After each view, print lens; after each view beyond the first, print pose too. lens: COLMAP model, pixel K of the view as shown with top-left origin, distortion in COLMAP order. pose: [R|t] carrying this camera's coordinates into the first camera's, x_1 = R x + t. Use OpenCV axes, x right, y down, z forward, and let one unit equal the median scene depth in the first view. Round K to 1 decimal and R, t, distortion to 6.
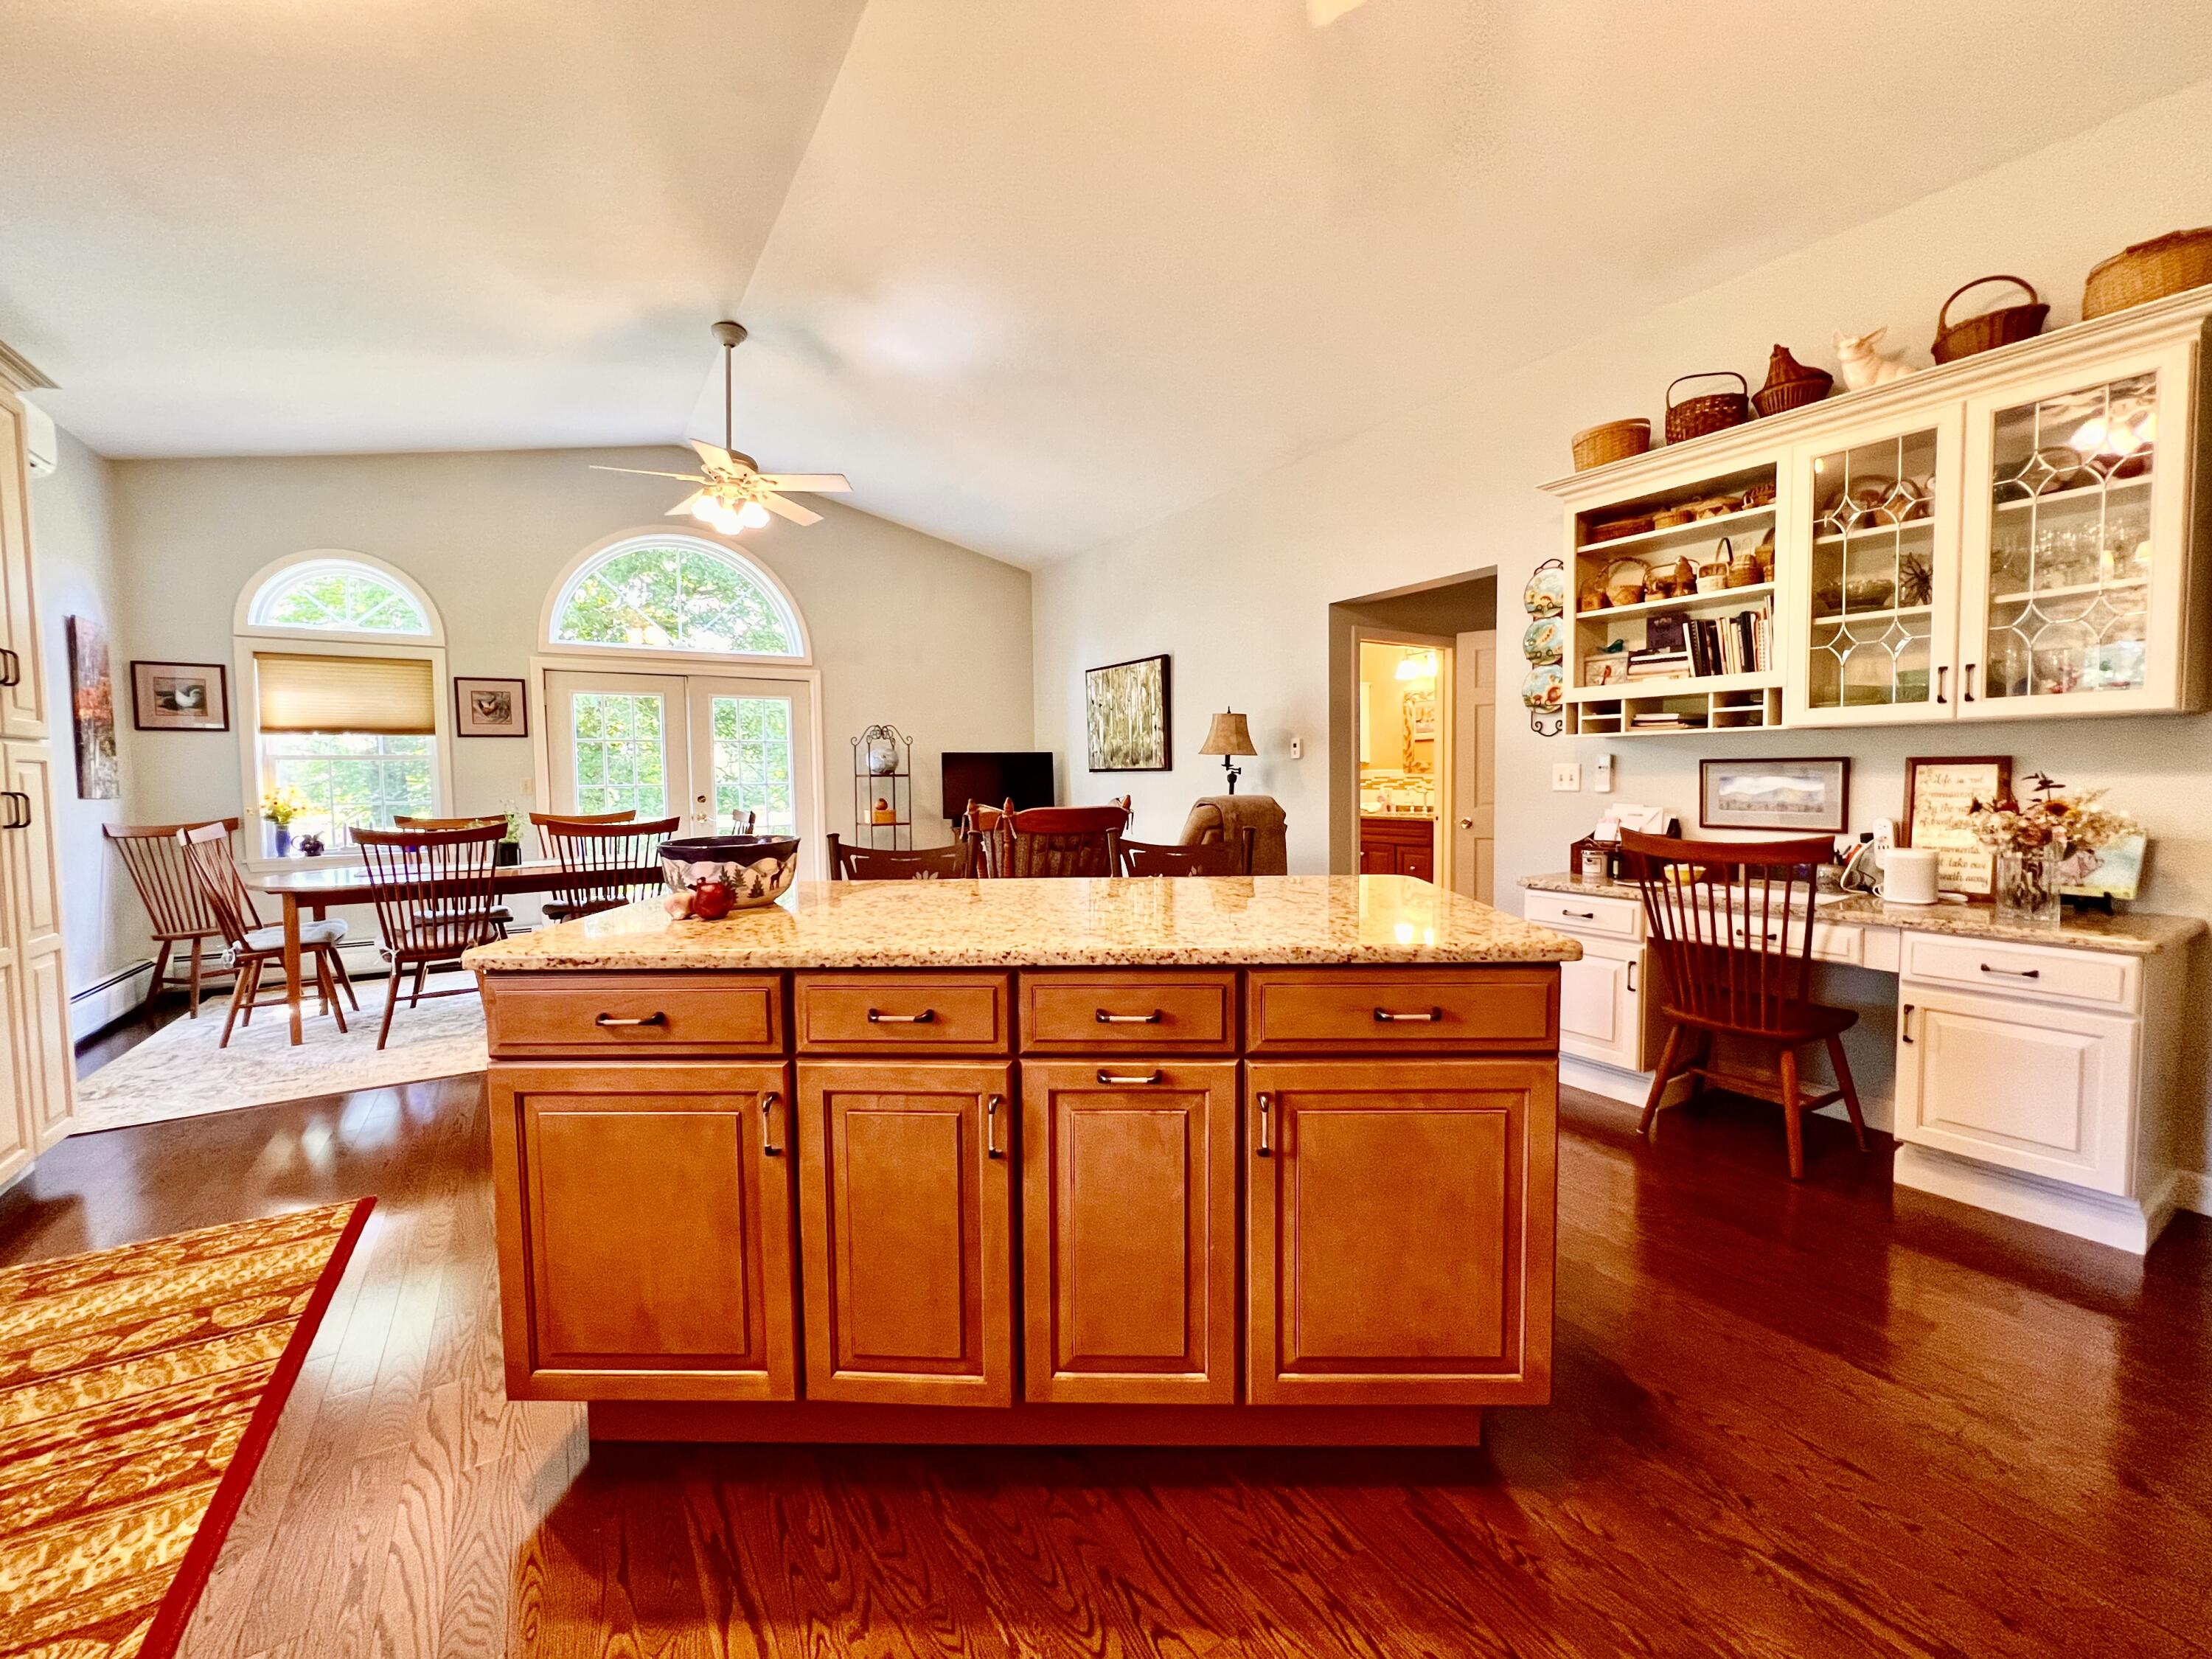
lens RADIAL K [[900.3, 0, 1106.0], [0, 900.3, 829.5], [0, 0, 1]] dist [-0.023399, -0.000166]
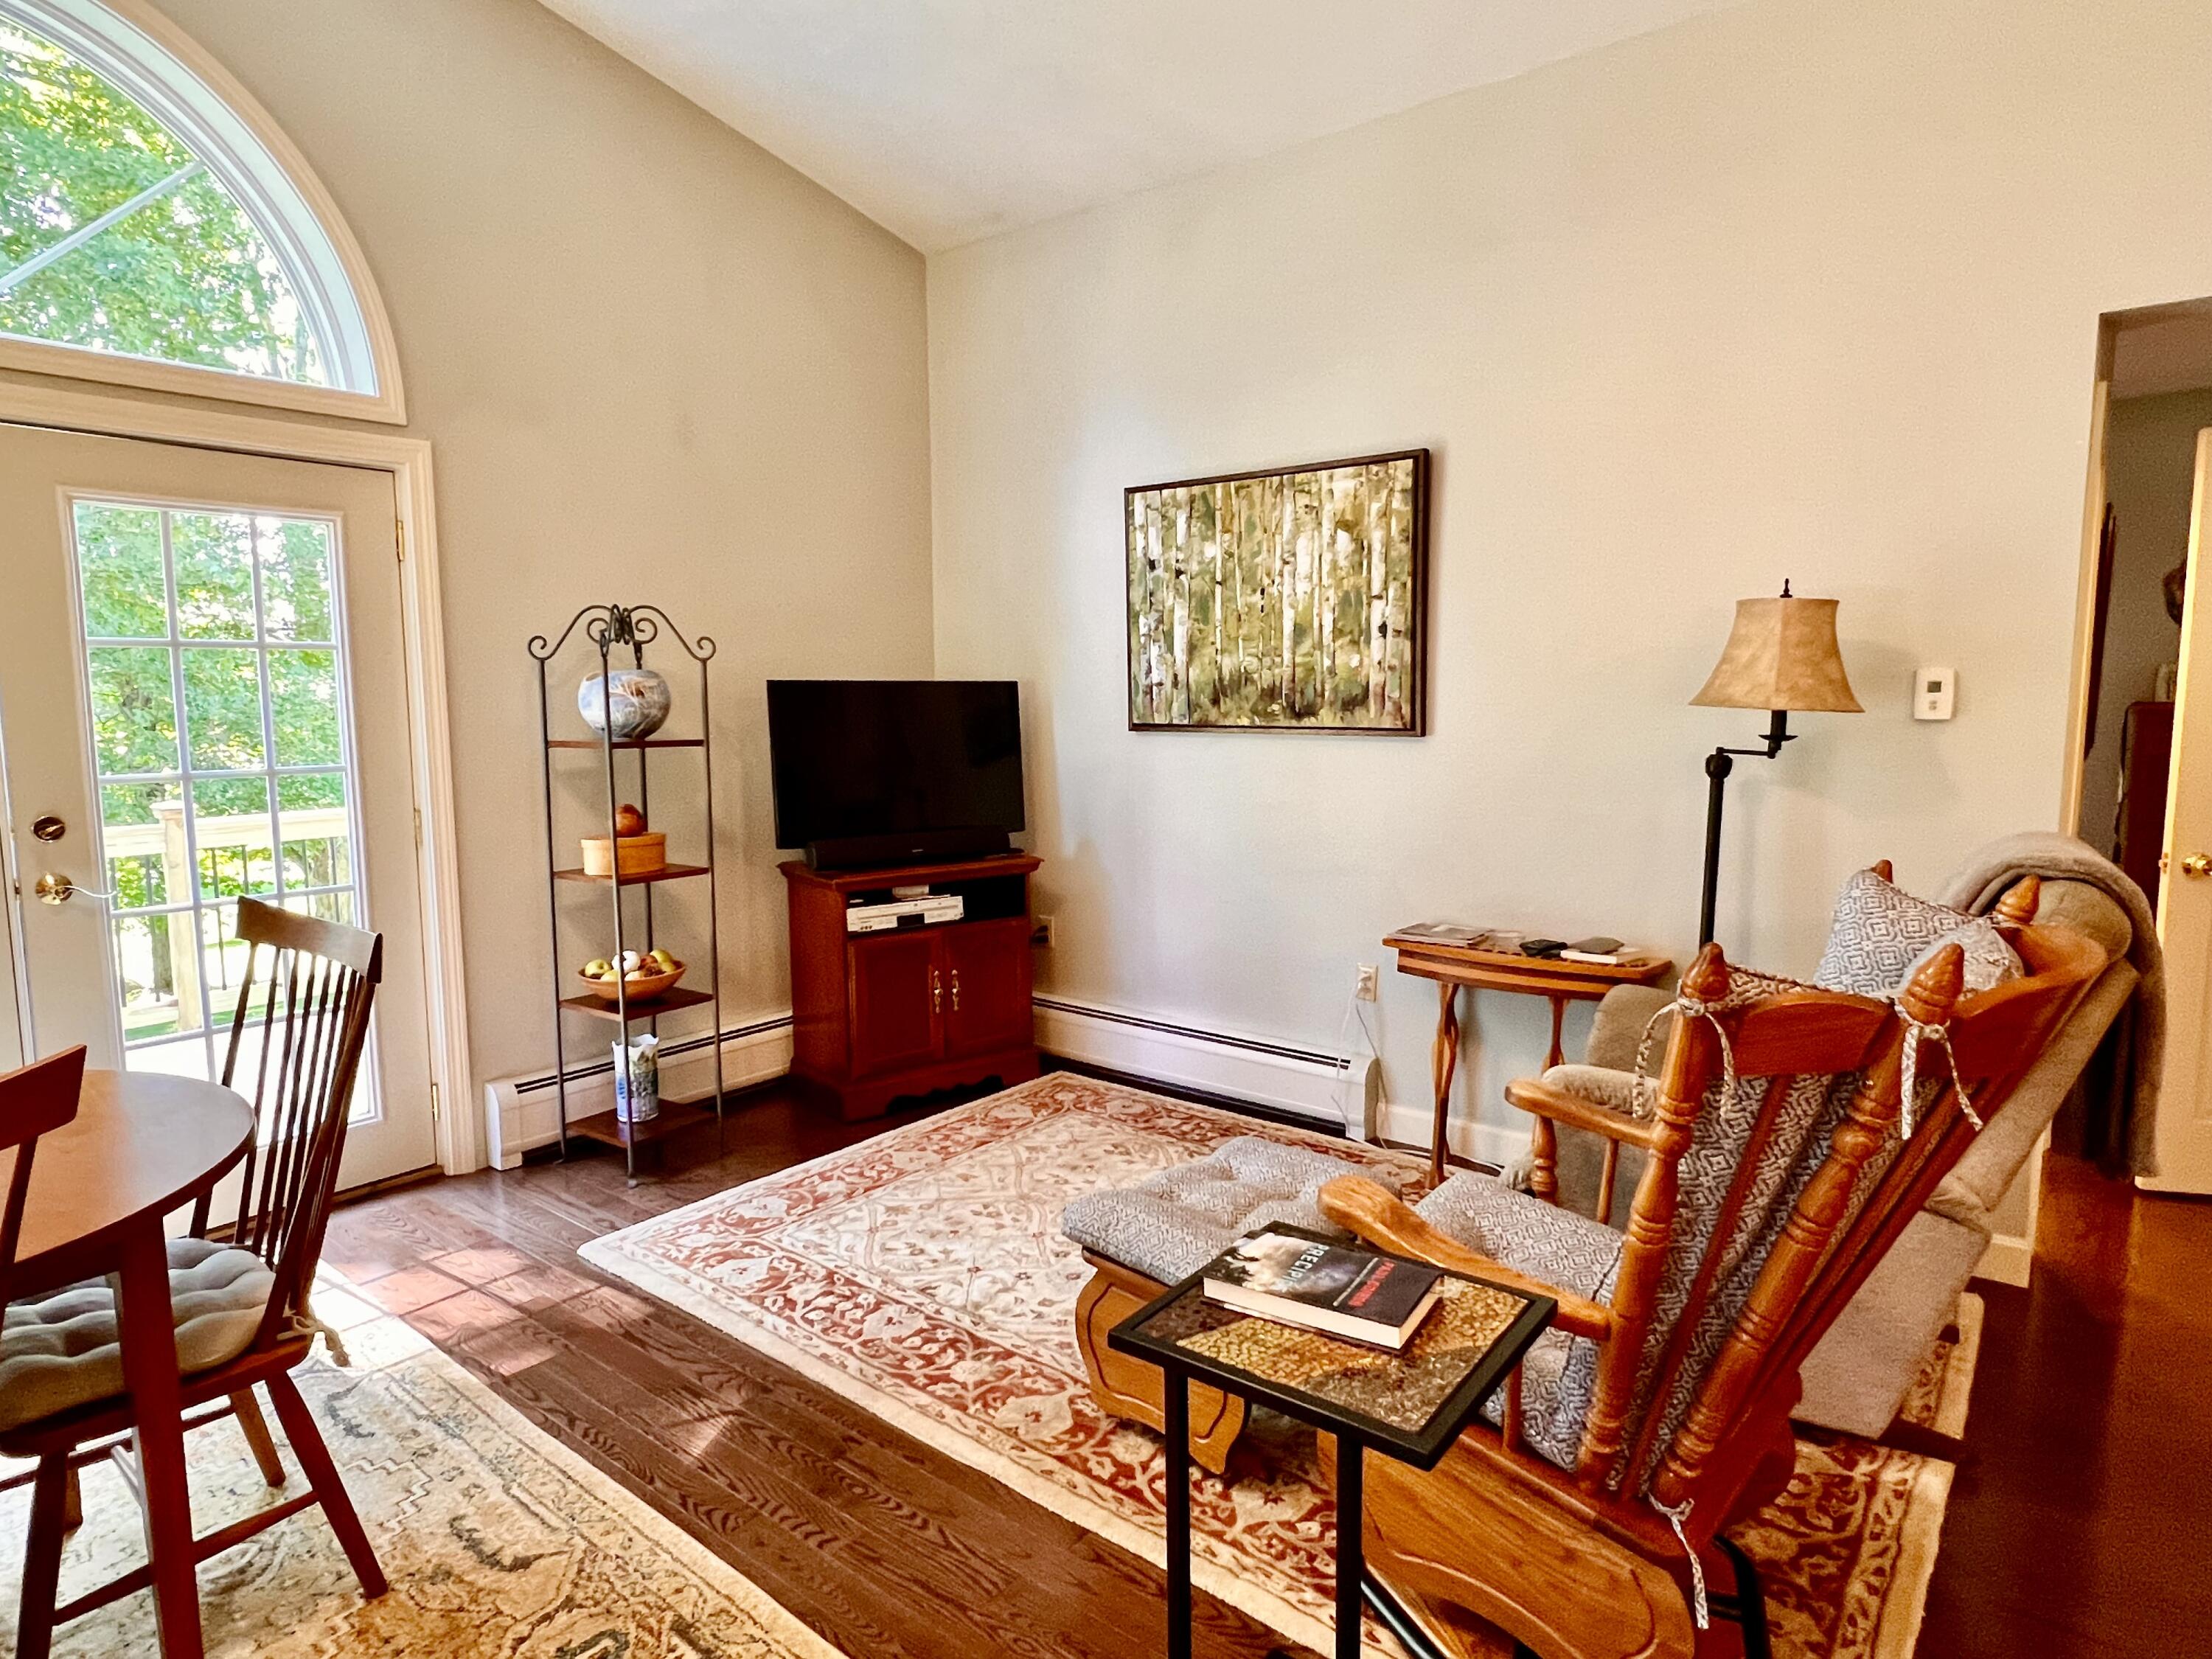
lens RADIAL K [[1259.8, 0, 1106.0], [0, 1259.8, 829.5], [0, 0, 1]] dist [-0.004062, -0.001089]
pose [[0.946184, -0.030930, 0.322147, -0.239387], [0.014595, 0.998488, 0.052999, -0.051369], [-0.323299, -0.045445, 0.945205, 0.463475]]
